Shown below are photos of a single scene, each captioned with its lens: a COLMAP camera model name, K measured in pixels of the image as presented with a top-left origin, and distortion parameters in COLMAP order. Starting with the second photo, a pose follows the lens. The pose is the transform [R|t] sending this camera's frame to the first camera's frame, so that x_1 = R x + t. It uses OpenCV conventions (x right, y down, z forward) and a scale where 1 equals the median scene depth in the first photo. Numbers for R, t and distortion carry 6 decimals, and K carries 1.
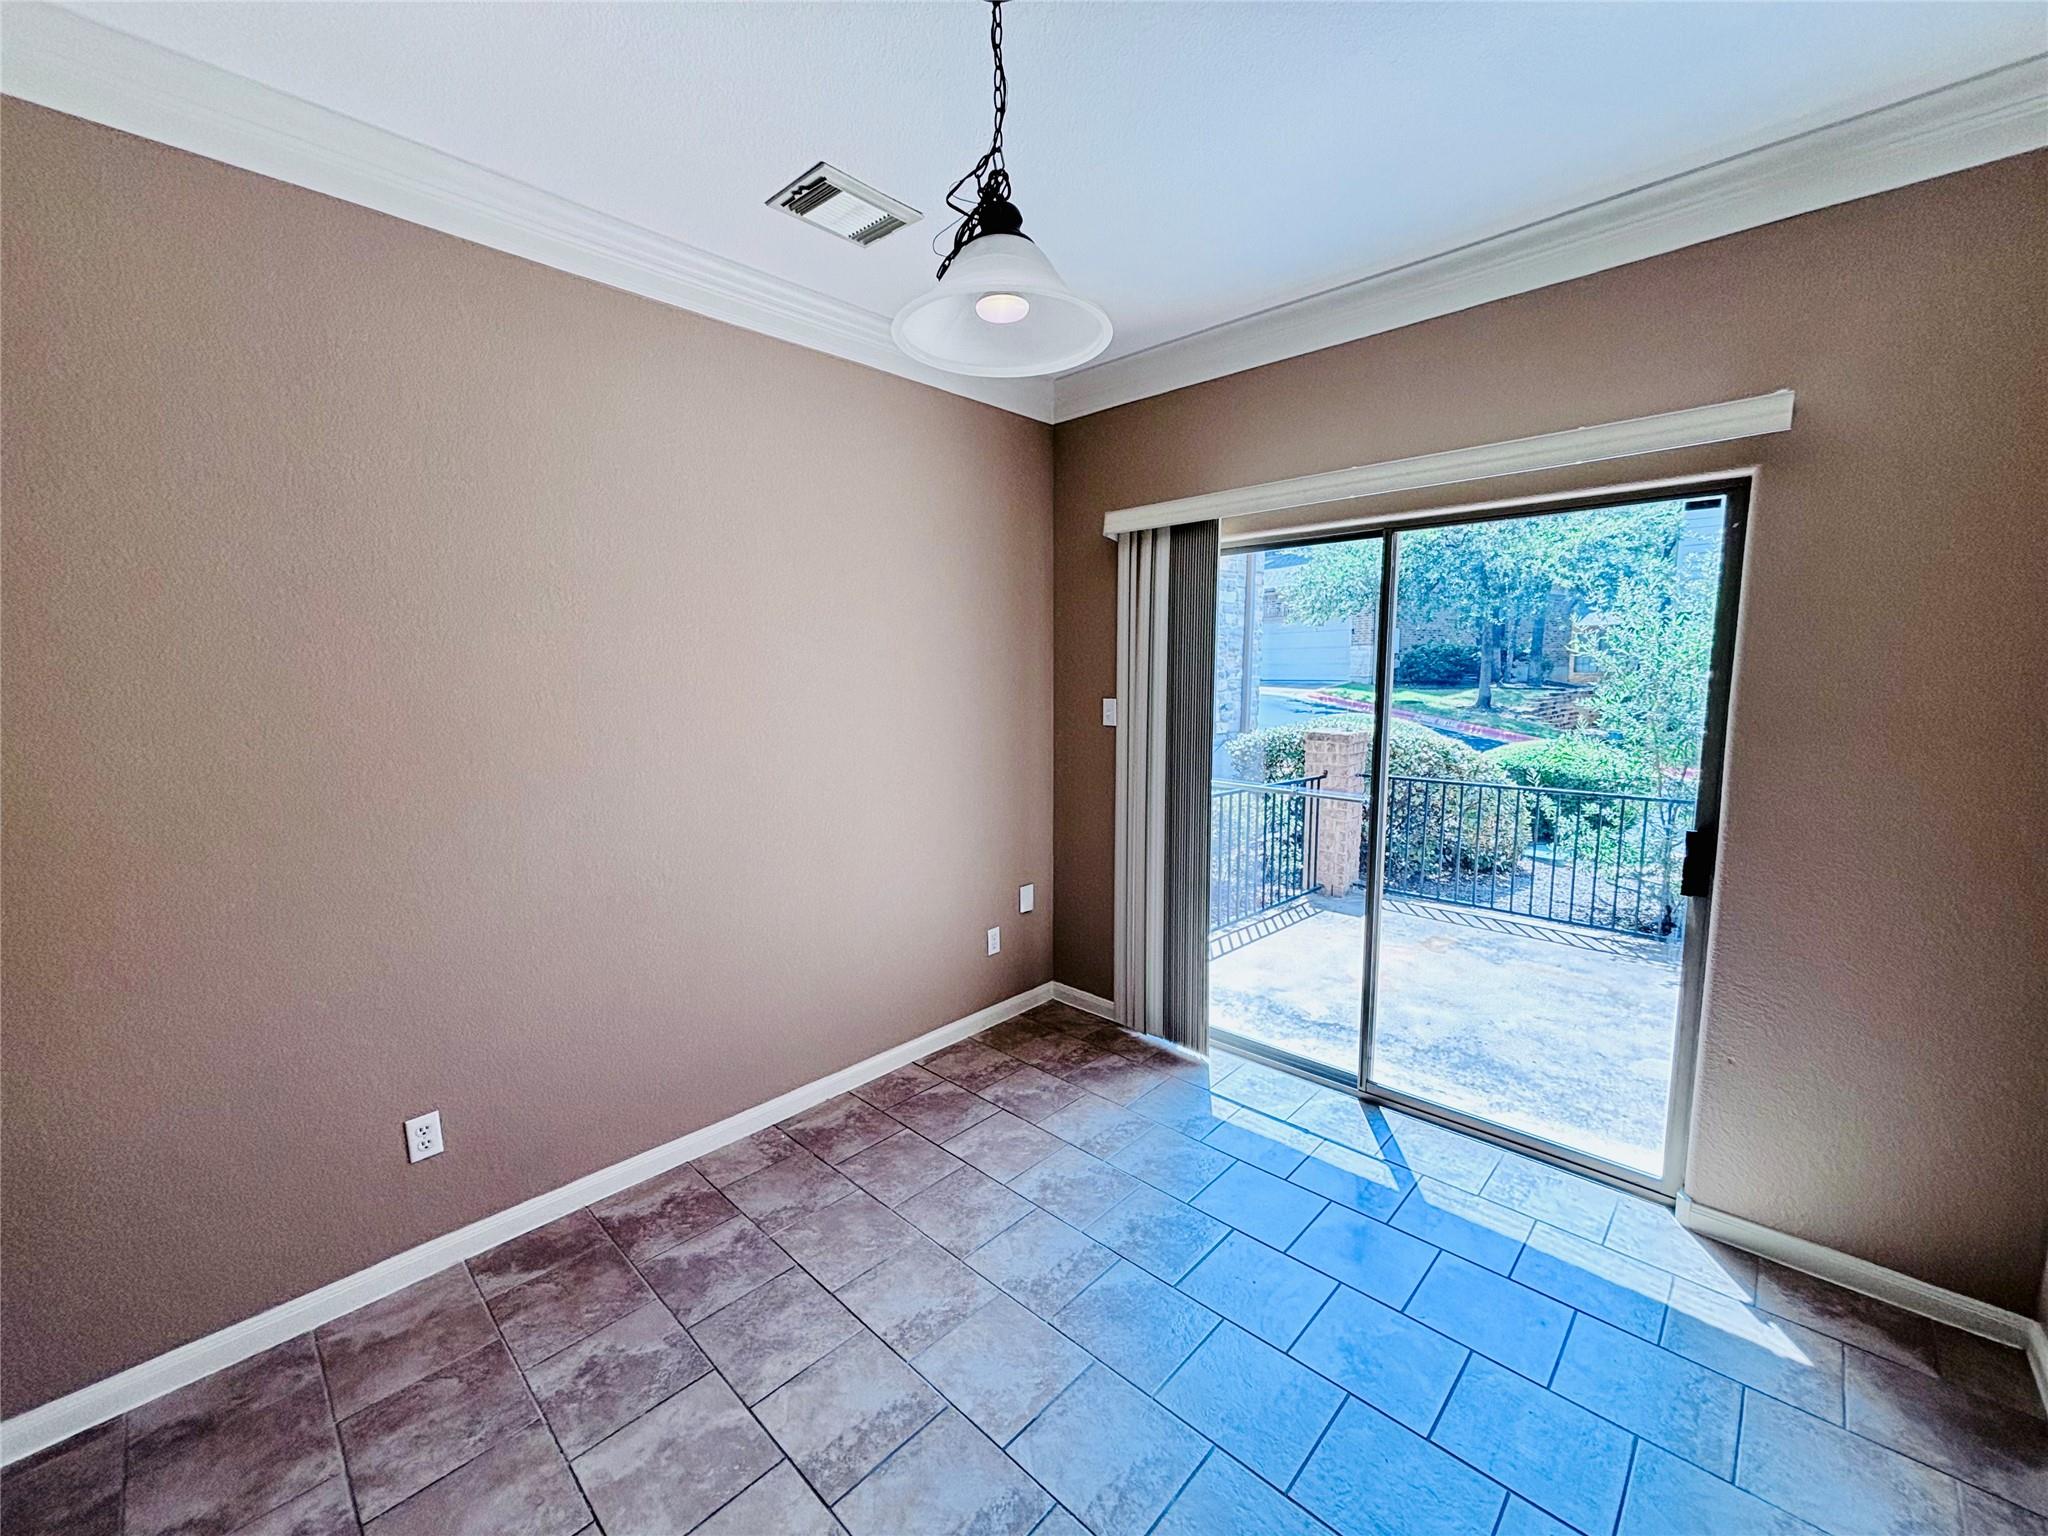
lens RADIAL K [[821.1, 0, 1029.0], [0, 821.1, 767.0], [0, 0, 1]] dist [0.001182, 0.000019]
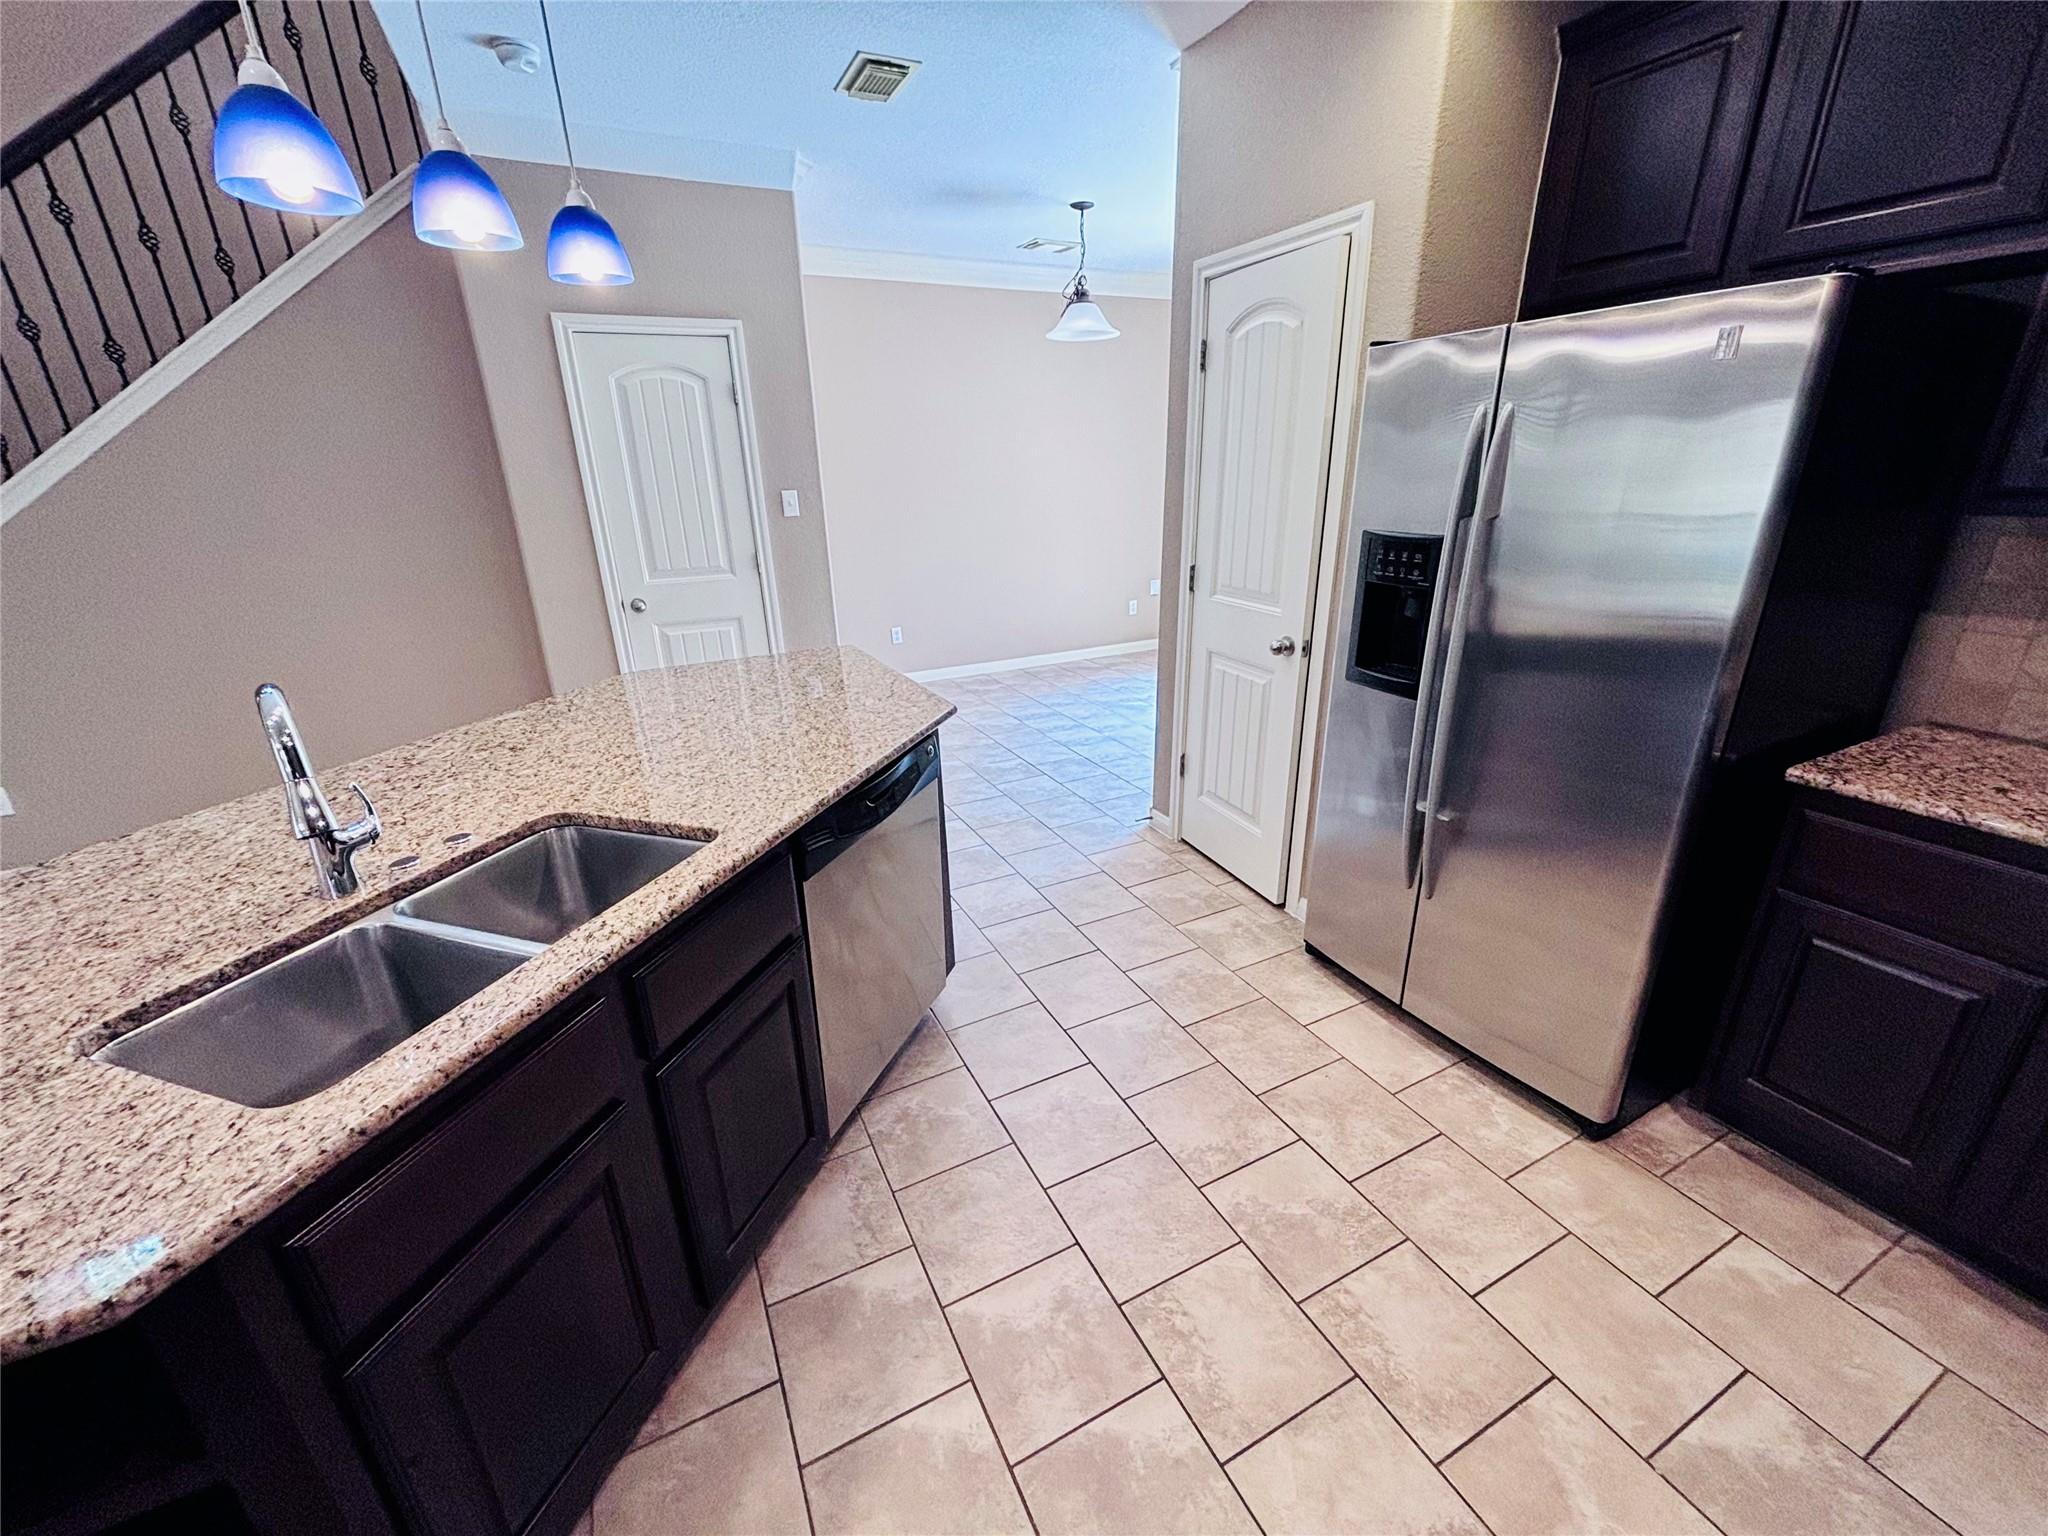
lens RADIAL K [[821.1, 0, 1026.0], [0, 821.1, 772.8], [0, 0, 1]] dist [0.001182, 0.000019]
pose [[0.937630, 0.103934, -0.331735, 0.712376], [-0.017611, 0.967237, 0.253262, 0.187828], [0.347189, -0.231624, 0.908741, -1.635893]]
